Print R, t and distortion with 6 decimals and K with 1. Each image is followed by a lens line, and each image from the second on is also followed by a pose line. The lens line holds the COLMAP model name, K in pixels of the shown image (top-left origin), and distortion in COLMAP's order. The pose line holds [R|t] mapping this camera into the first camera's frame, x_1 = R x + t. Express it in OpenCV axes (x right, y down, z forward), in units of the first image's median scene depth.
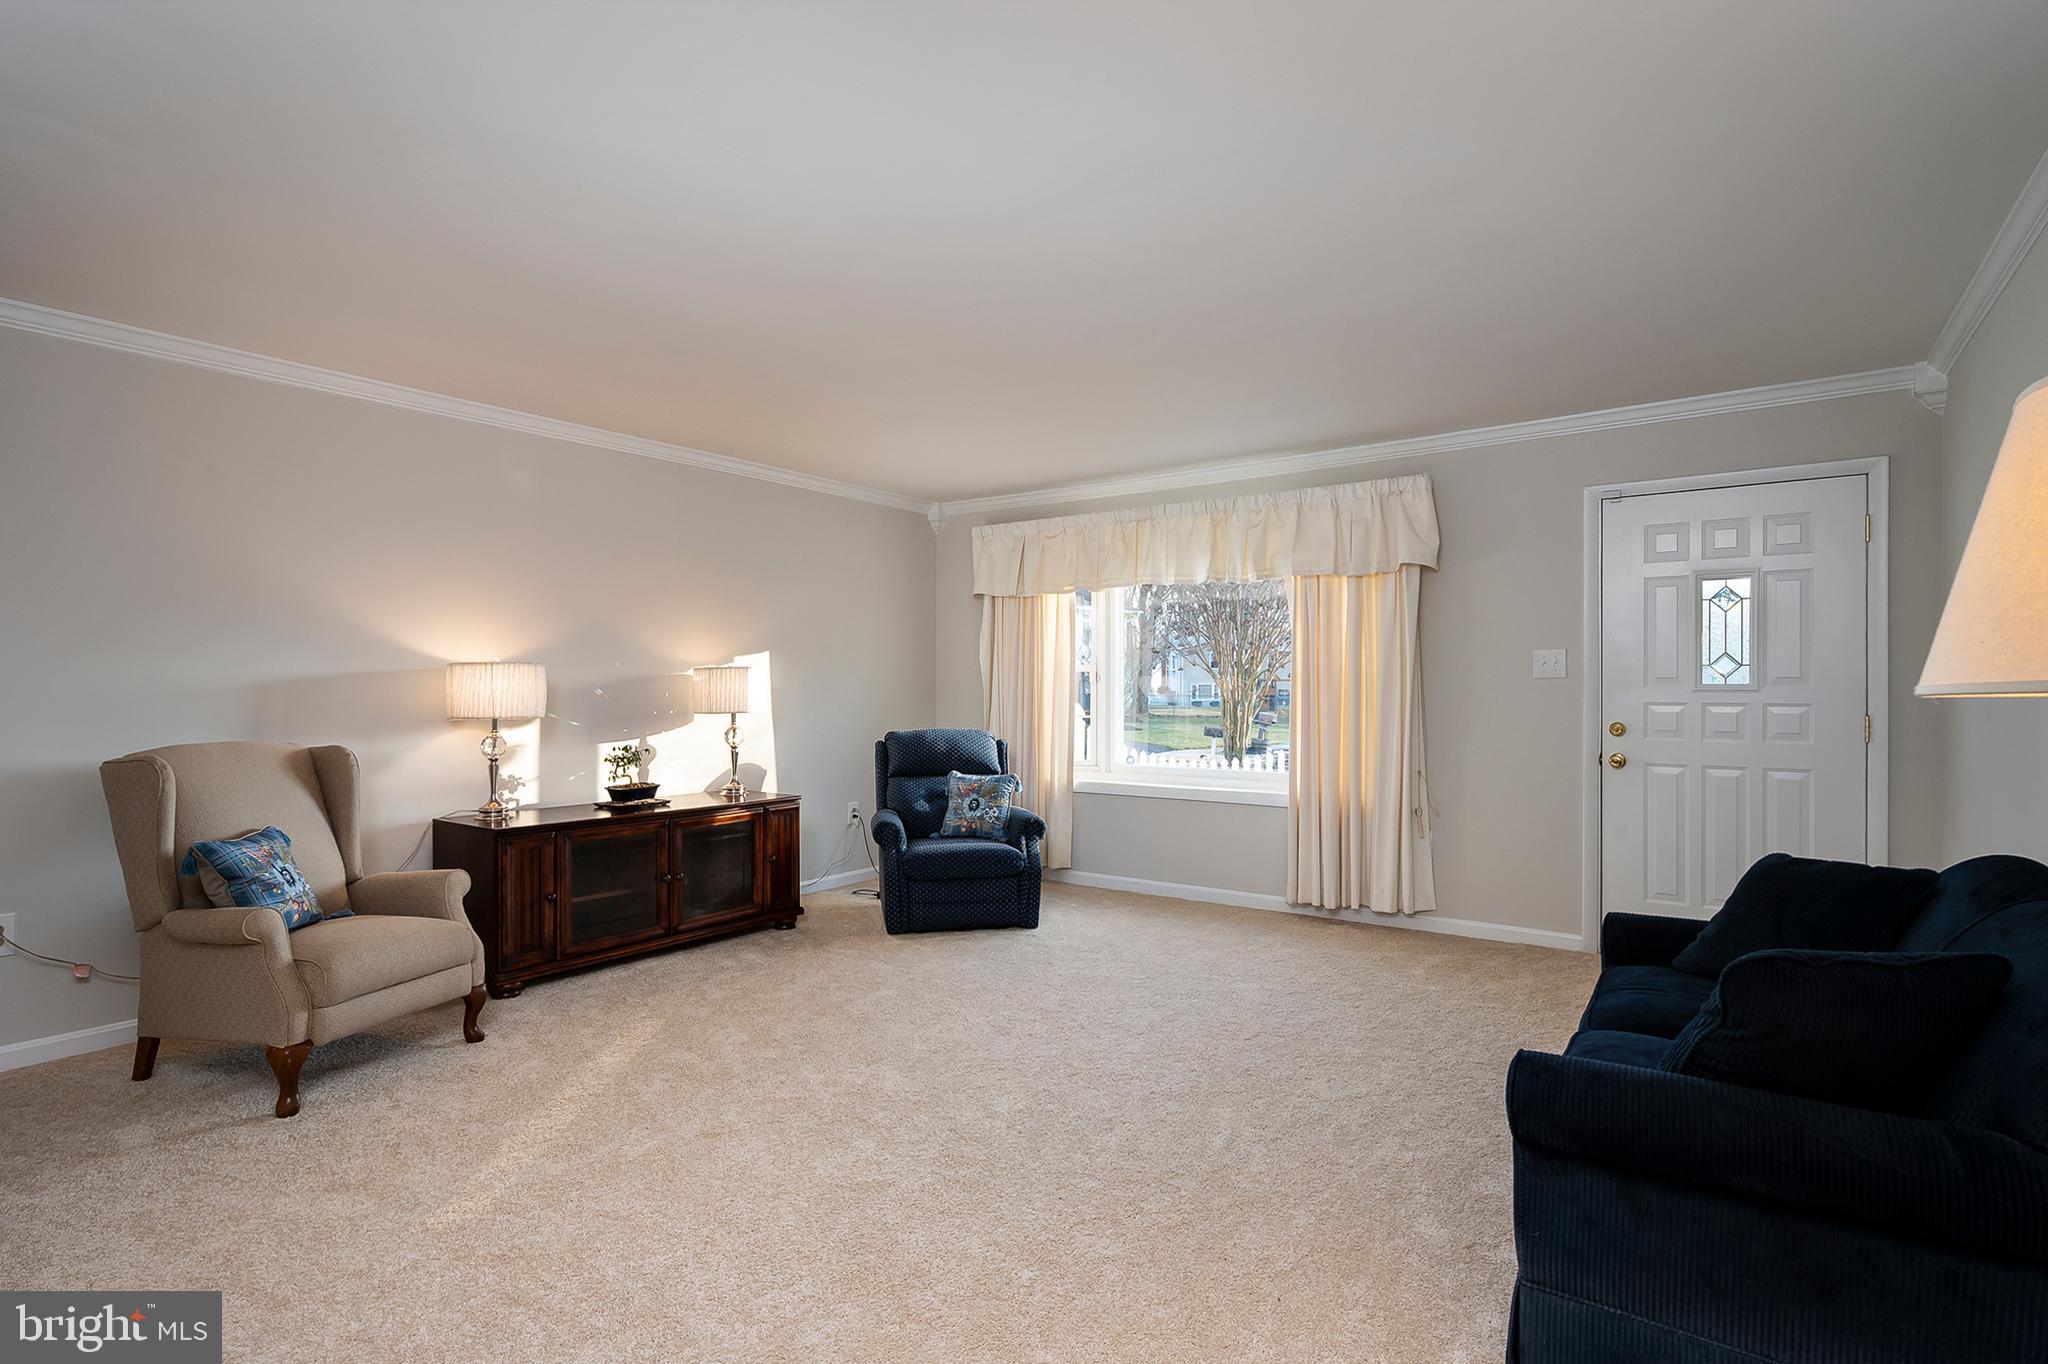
lens RADIAL K [[991.2, 0, 1021.0], [0, 991.2, 685.2], [0, 0, 1]] dist [-0.004642, -0.000735]
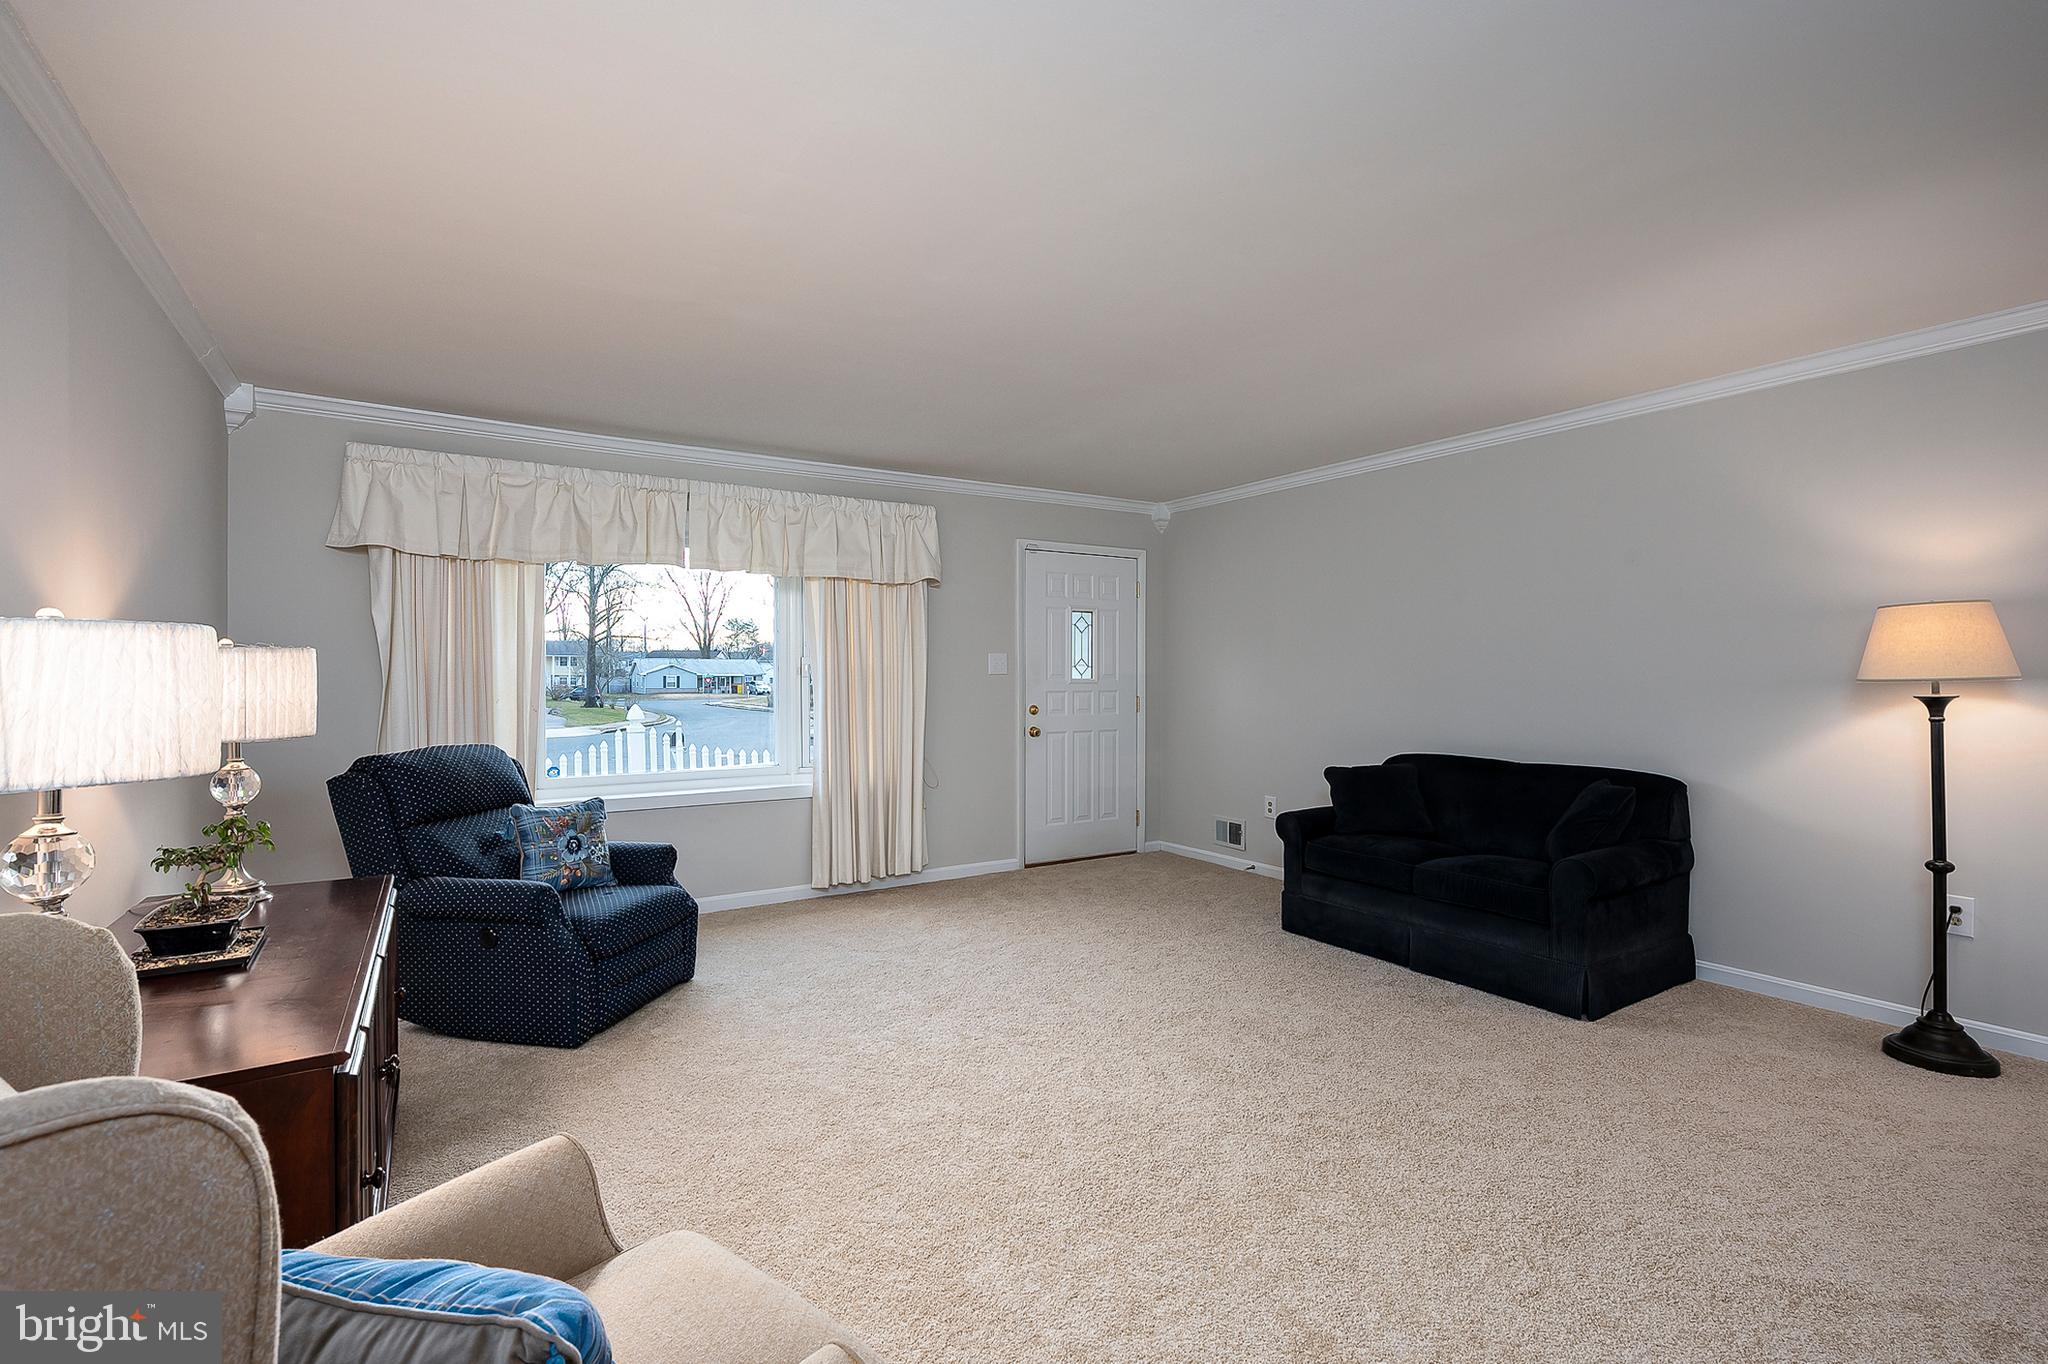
lens RADIAL K [[930.1, 0, 1025.5], [0, 930.1, 677.7], [0, 0, 1]] dist [-0.001154, -0.000422]
pose [[0.366813, 0.000717, 0.930294, -0.608427], [0.004172, 0.999988, -0.002416, 0.000272], [-0.930285, 0.004767, 0.366806, 0.471103]]
